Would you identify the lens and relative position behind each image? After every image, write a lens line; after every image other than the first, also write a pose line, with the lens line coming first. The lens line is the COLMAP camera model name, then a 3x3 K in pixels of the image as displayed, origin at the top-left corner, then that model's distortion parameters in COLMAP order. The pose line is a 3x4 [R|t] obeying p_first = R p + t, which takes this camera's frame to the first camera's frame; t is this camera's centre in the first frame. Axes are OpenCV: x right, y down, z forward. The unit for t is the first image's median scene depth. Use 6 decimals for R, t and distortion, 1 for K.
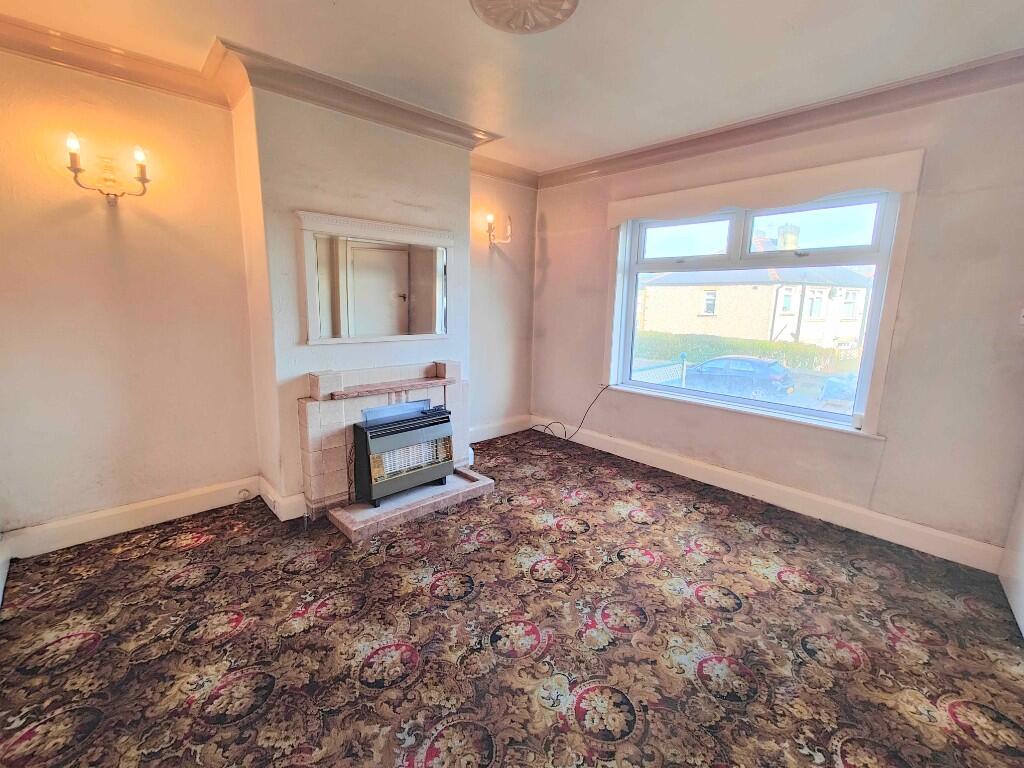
lens RADIAL K [[432.8, 0, 517.0], [0, 432.8, 396.6], [0, 0, 1]] dist [-0.000150, 0.001611]
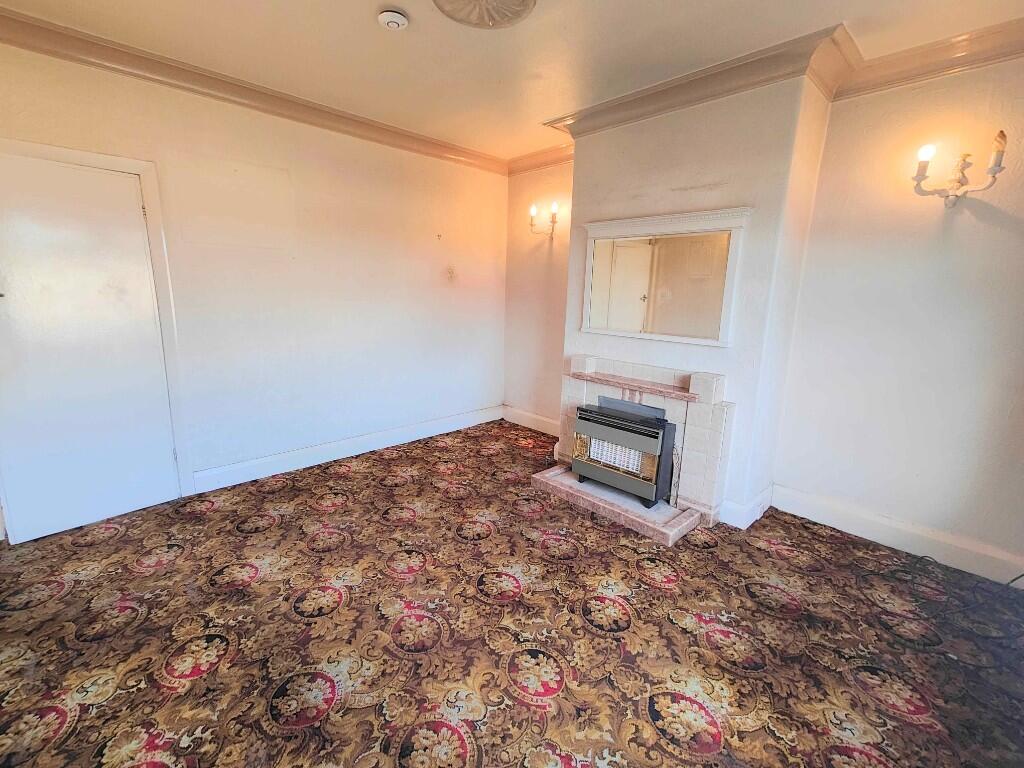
lens RADIAL K [[466.1, 0, 505.7], [0, 466.1, 364.7], [0, 0, 1]] dist [0.015427, -0.000026]
pose [[0.005401, 0.145468, -0.989348, 0.830432], [-0.240813, 0.960435, 0.139902, -0.152055], [0.970556, 0.237493, 0.040218, 0.740883]]
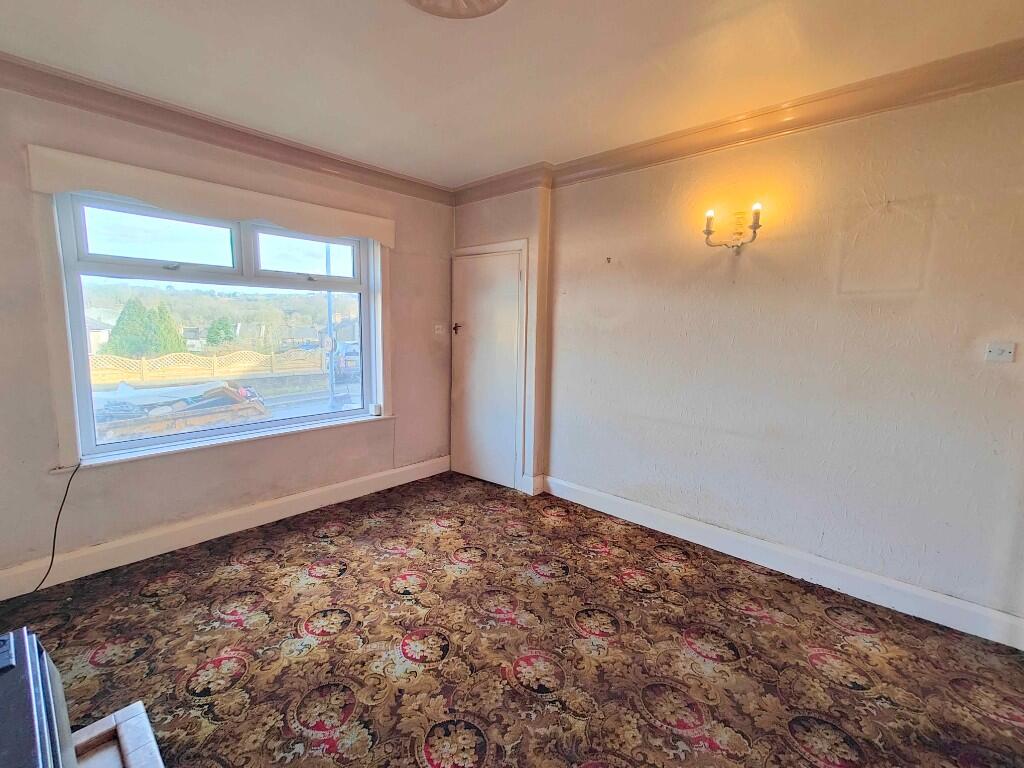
lens RADIAL K [[466.1, 0, 503.6], [0, 466.1, 351.8], [0, 0, 1]] dist [0.015427, -0.000026]
pose [[-0.066690, -0.079808, 0.994577, -0.668143], [0.196768, 0.976169, 0.091525, -0.170627], [-0.978179, 0.201805, -0.049397, 0.671493]]
